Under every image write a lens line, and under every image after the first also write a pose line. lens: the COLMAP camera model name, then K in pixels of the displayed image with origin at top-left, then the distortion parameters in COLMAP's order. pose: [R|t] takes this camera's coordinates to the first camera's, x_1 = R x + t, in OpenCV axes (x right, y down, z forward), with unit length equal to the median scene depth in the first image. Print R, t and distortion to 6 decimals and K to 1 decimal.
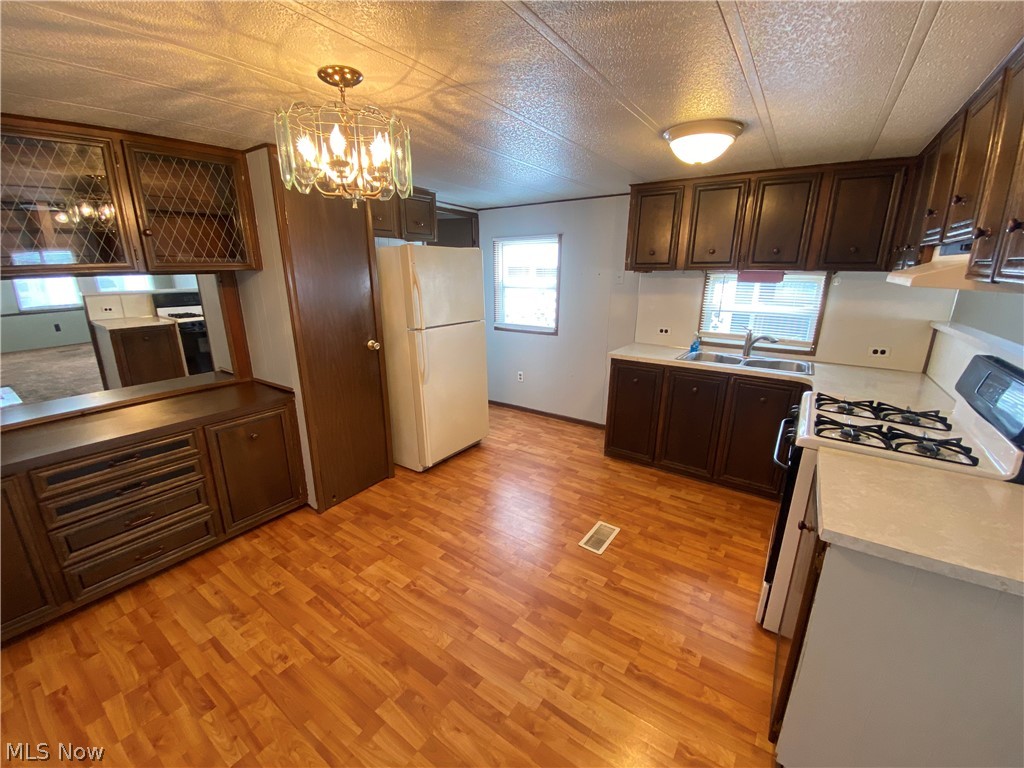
lens RADIAL K [[422.2, 0, 512.0], [0, 422.2, 384.0], [0, 0, 1]] dist [0.001124, 0.000001]
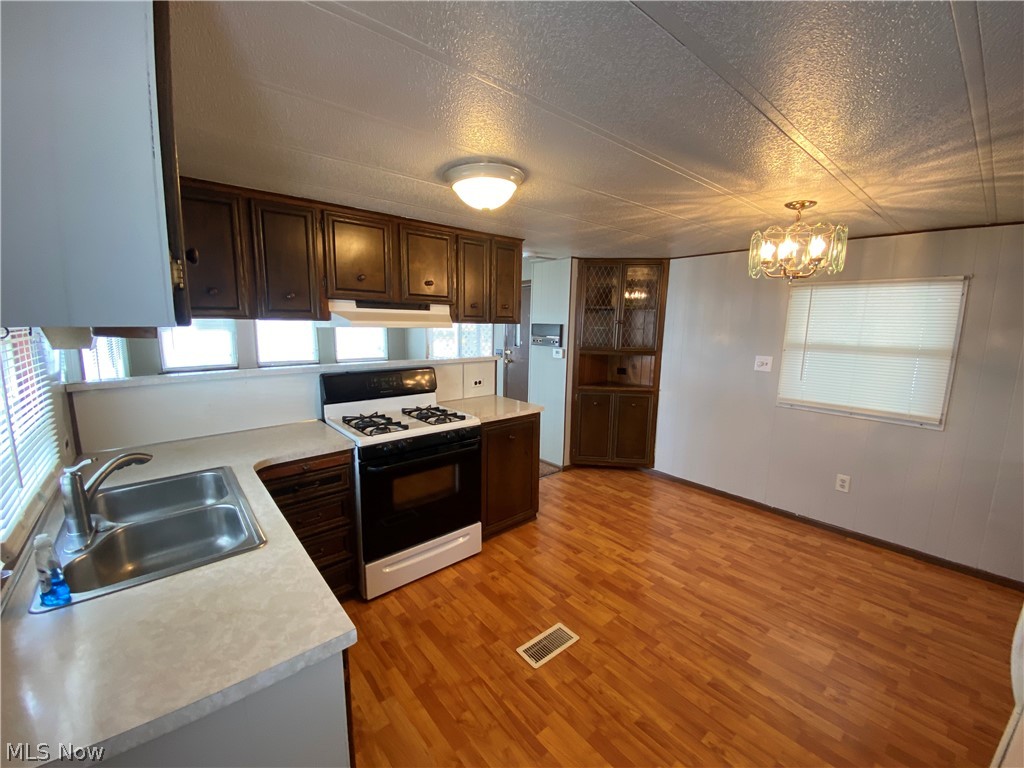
lens RADIAL K [[403.0, 0, 512.0], [0, 403.0, 384.0], [0, 0, 1]] dist [-0.019357, -0.000152]
pose [[-0.962420, -0.053404, 0.266264, 0.093224], [0.061886, 0.911545, 0.406518, -0.384175], [-0.264421, 0.407719, -0.873983, 1.404756]]
